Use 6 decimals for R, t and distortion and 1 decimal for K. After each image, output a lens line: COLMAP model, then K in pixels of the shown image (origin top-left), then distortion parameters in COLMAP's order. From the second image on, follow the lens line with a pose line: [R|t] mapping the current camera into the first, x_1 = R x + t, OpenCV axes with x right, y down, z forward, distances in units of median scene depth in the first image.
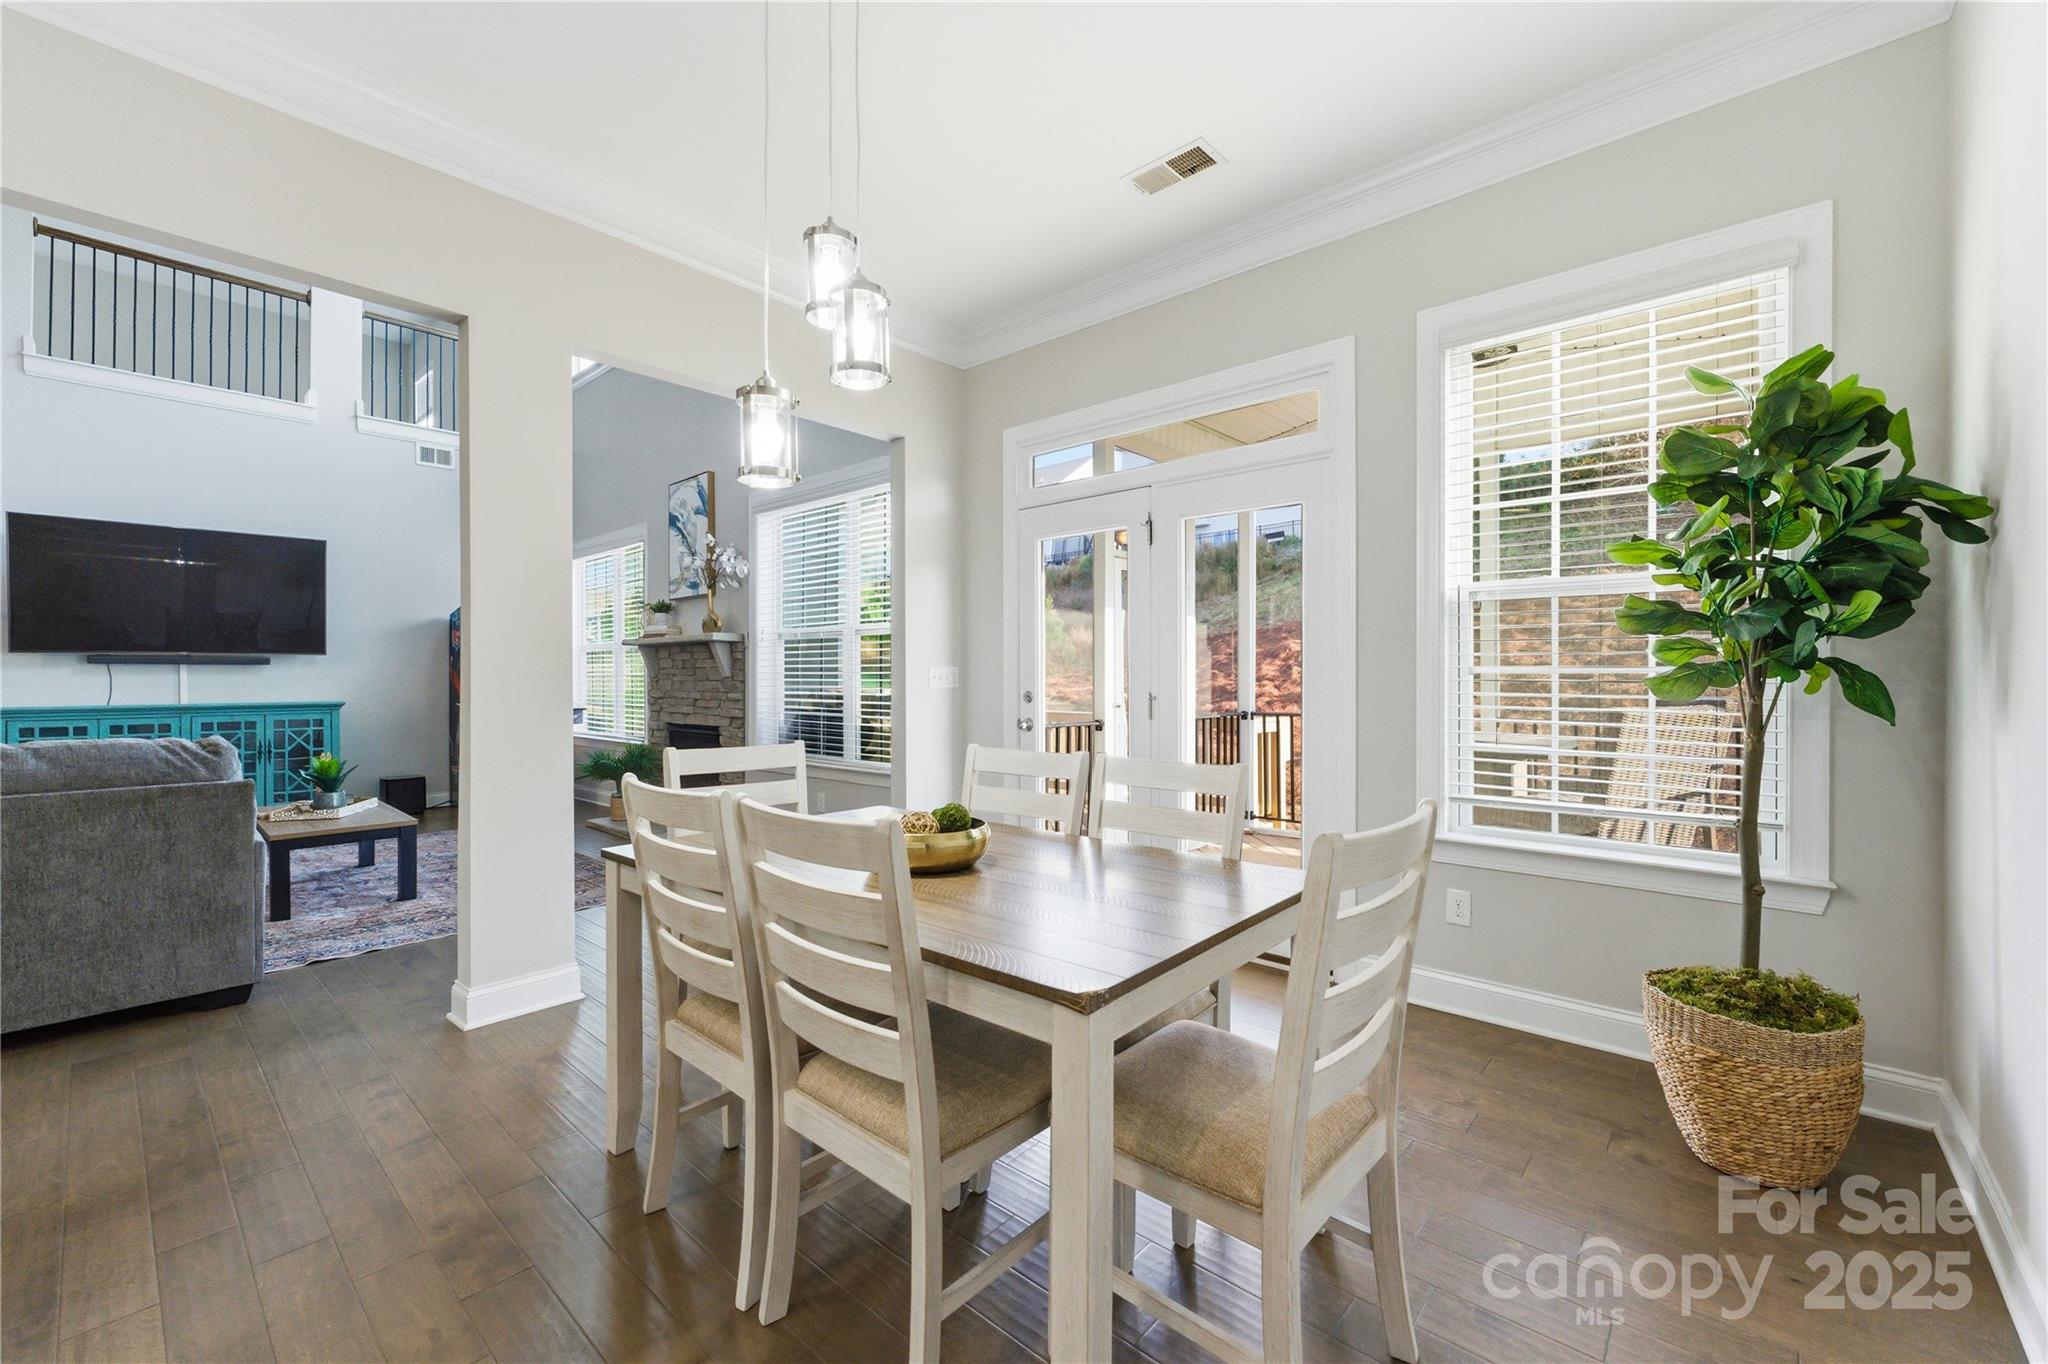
lens RADIAL K [[833.2, 0, 1012.8], [0, 833.2, 681.3], [0, 0, 1]] dist [-0.001179, 0.001413]
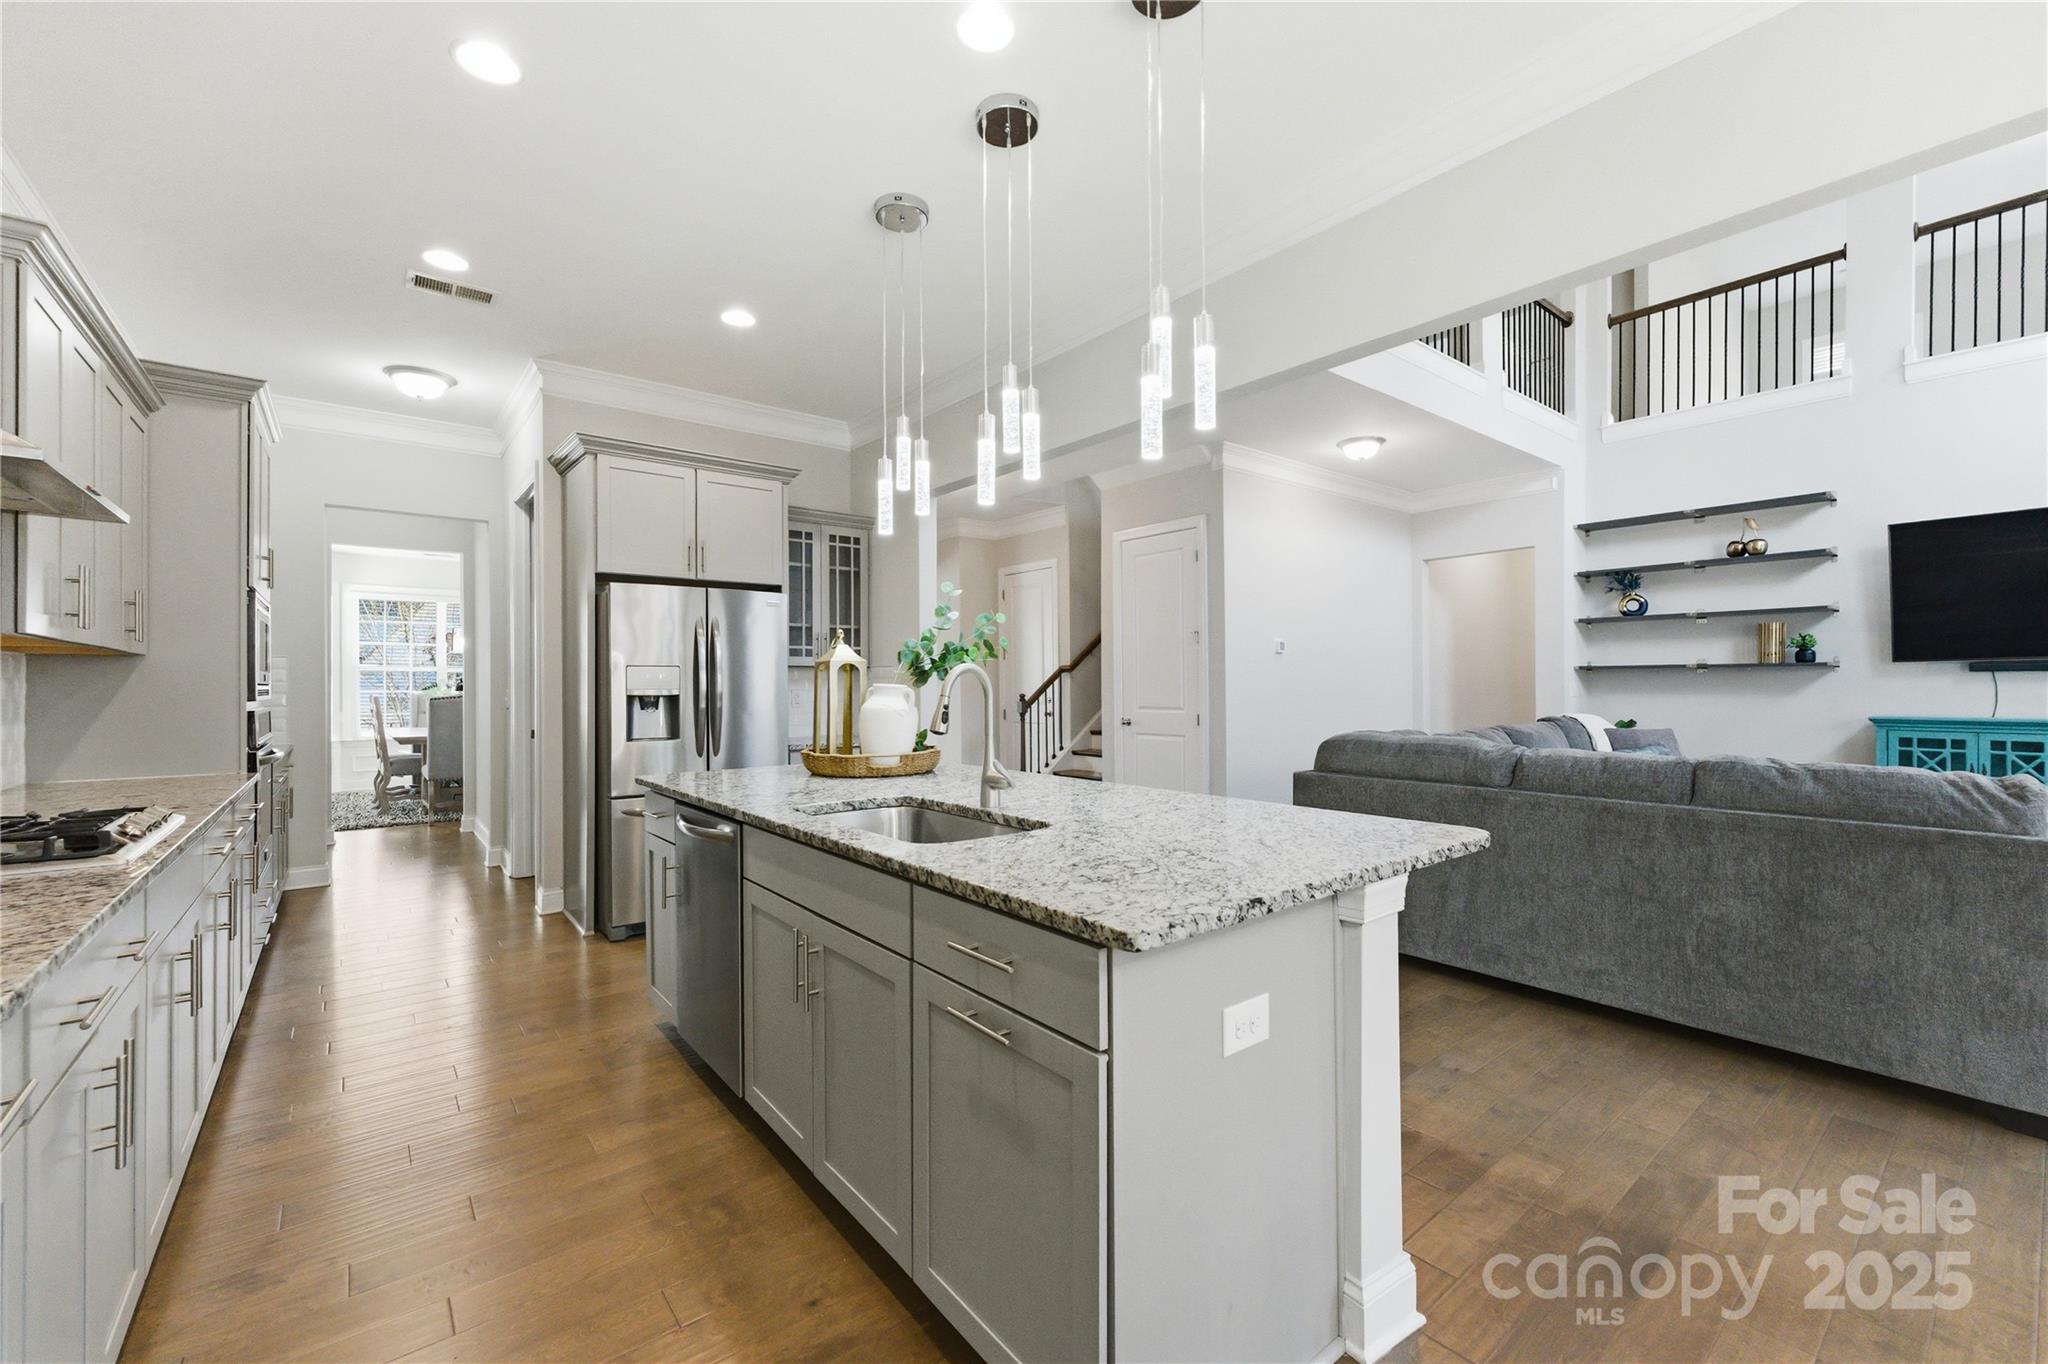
lens RADIAL K [[833.2, 0, 1027.2], [0, 833.2, 679.4], [0, 0, 1]] dist [-0.001179, 0.001413]
pose [[-0.159519, -0.004727, -0.987184, -0.042121], [0.002320, 0.999984, -0.005163, -0.016184], [0.987192, -0.003114, -0.159506, 0.172539]]
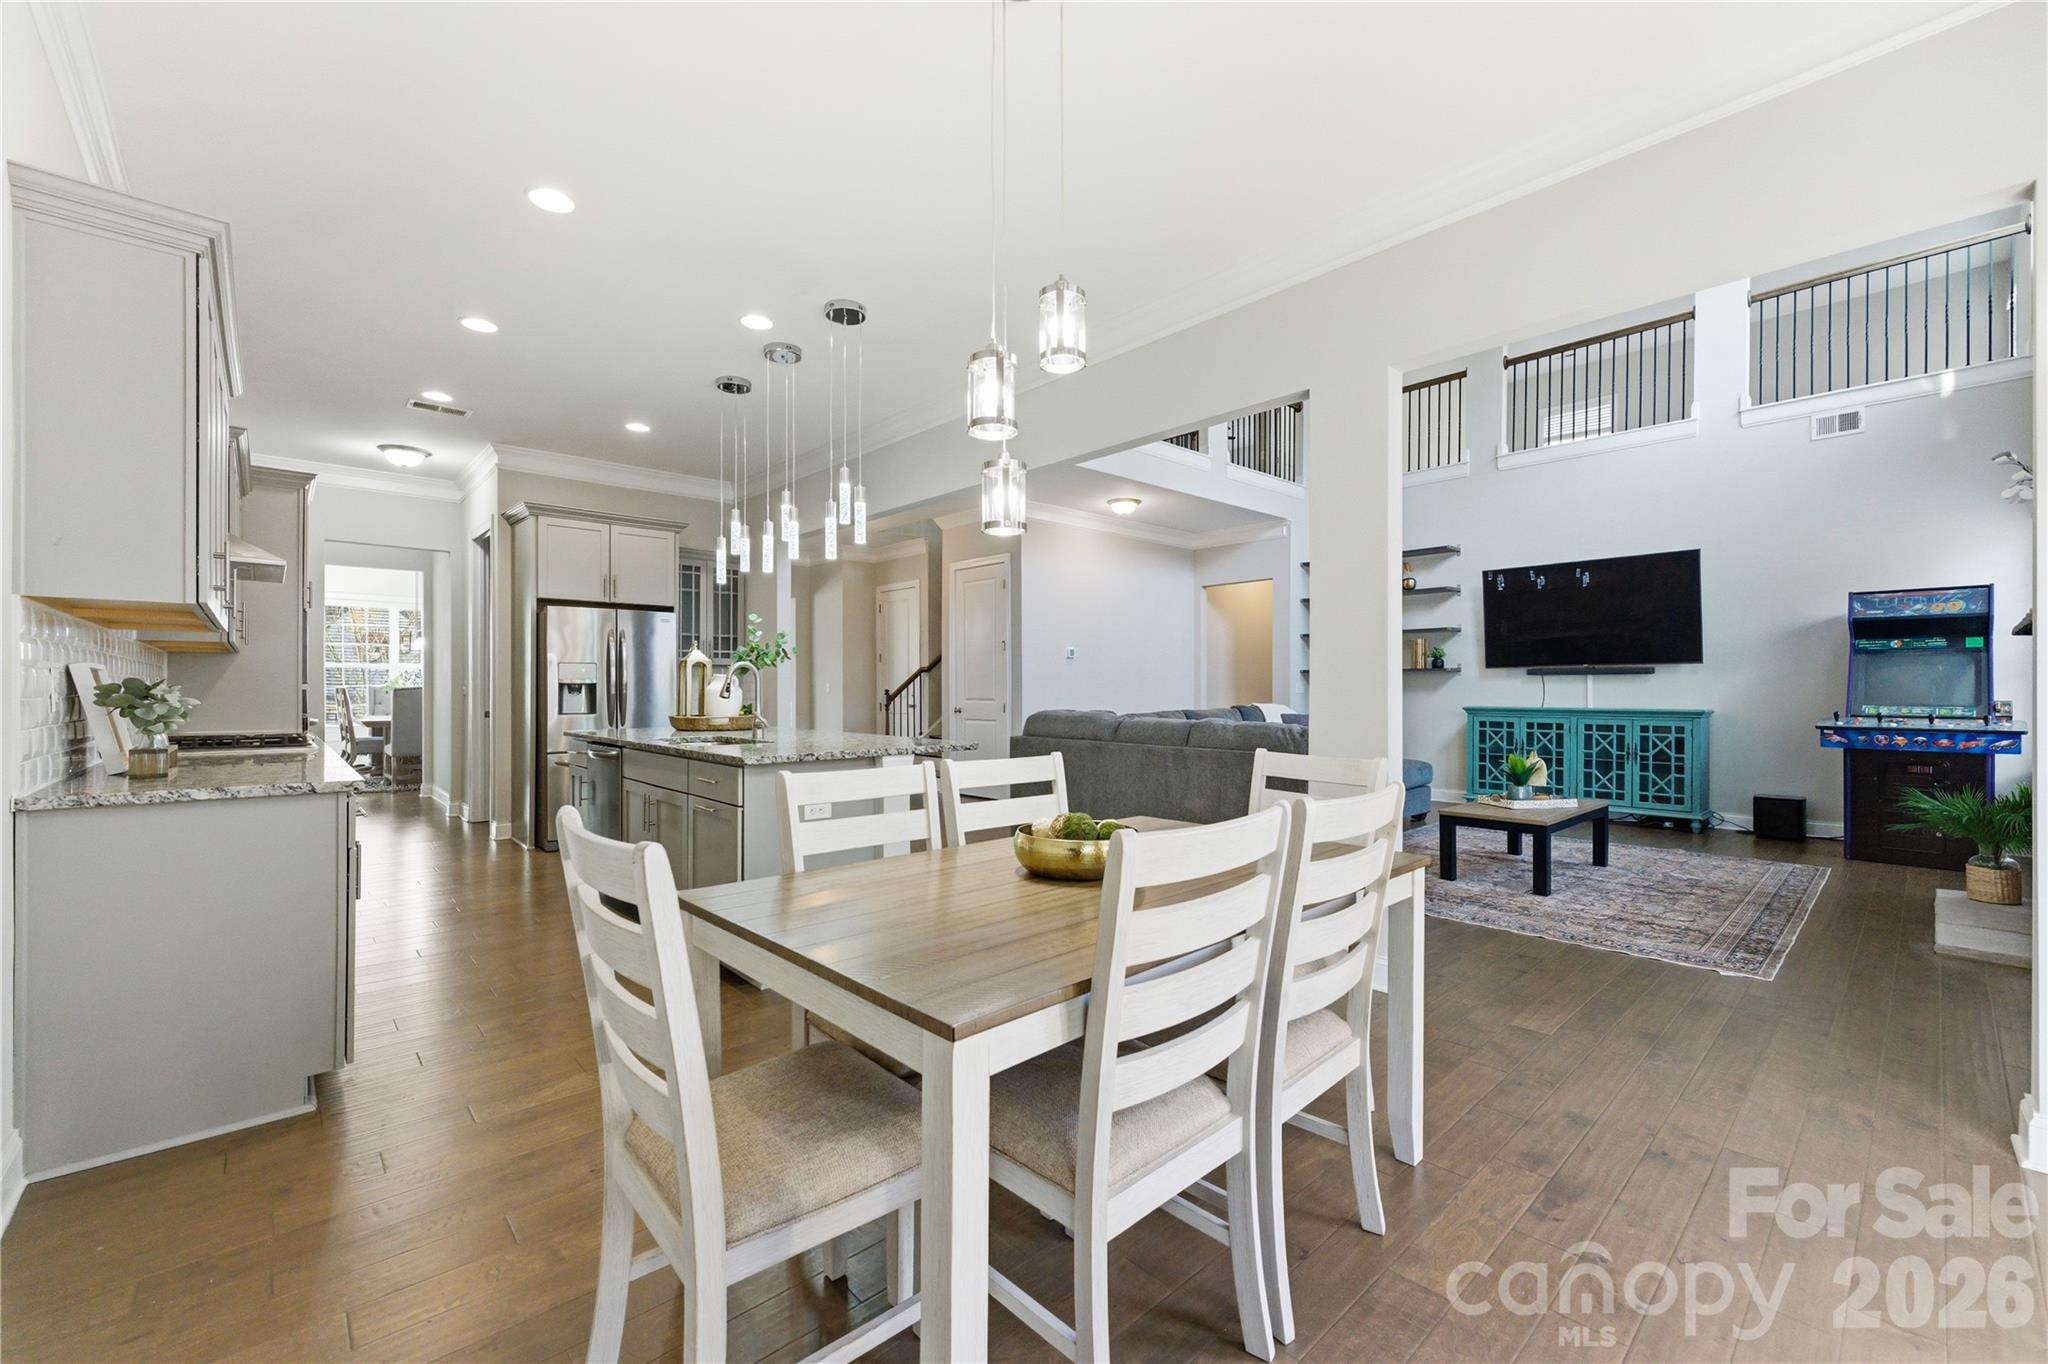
lens RADIAL K [[833.2, 0, 1025.5], [0, 833.2, 688.3], [0, 0, 1]] dist [-0.001179, 0.001413]
pose [[-0.099158, 0.000833, -0.995071, 0.435558], [-0.004242, 0.999990, 0.001260, 0.001027], [0.995063, 0.004346, -0.099154, 0.508771]]
